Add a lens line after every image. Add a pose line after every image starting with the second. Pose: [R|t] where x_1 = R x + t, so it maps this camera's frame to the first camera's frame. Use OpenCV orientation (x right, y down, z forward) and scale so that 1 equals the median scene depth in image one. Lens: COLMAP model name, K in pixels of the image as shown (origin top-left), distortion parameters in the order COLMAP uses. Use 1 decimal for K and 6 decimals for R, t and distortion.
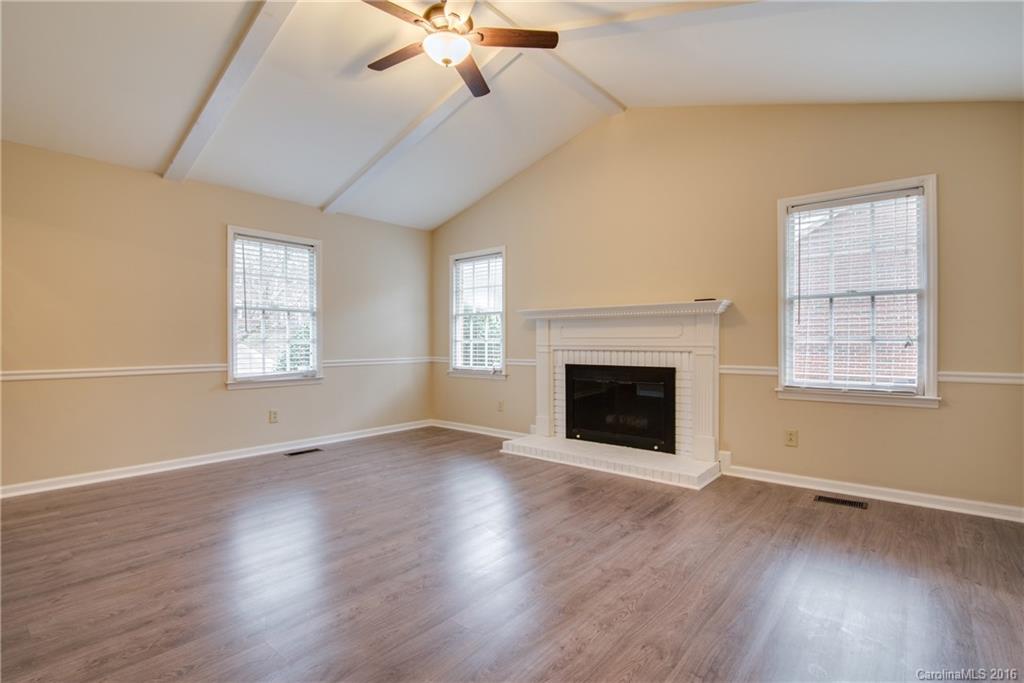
lens RADIAL K [[486.9, 0, 520.0], [0, 486.9, 342.7], [0, 0, 1]] dist [-0.025534, 0.001367]
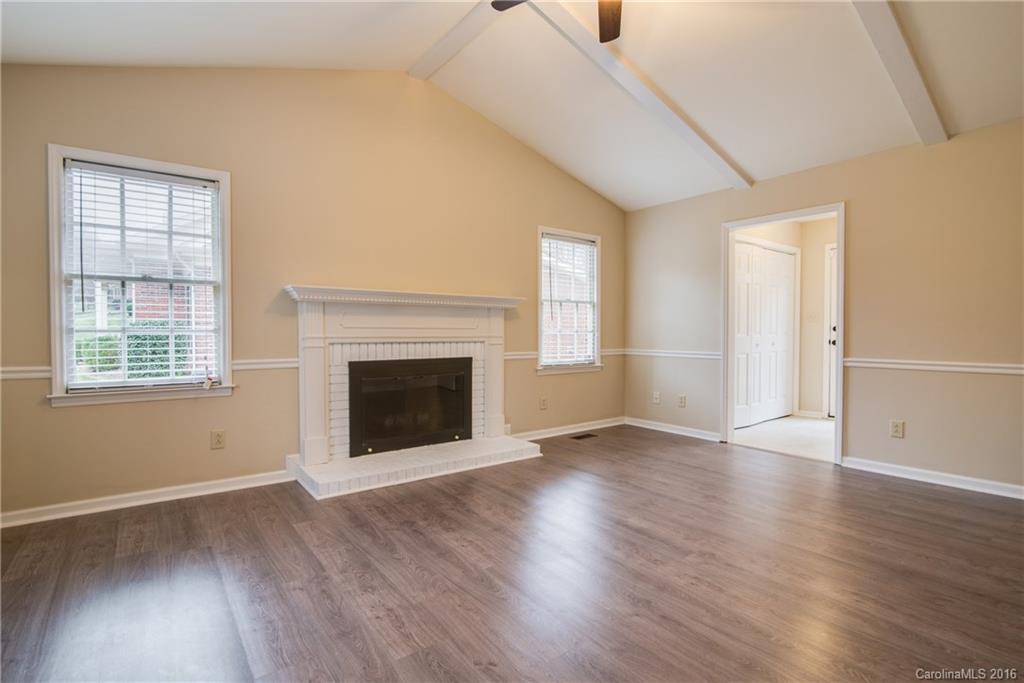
lens RADIAL K [[486.9, 0, 520.0], [0, 486.9, 342.7], [0, 0, 1]] dist [-0.025534, 0.001367]
pose [[0.221584, -0.022698, 0.974877, -0.674449], [-0.002636, 0.999711, 0.023876, -0.005522], [-0.975138, -0.007861, 0.221461, 0.648204]]
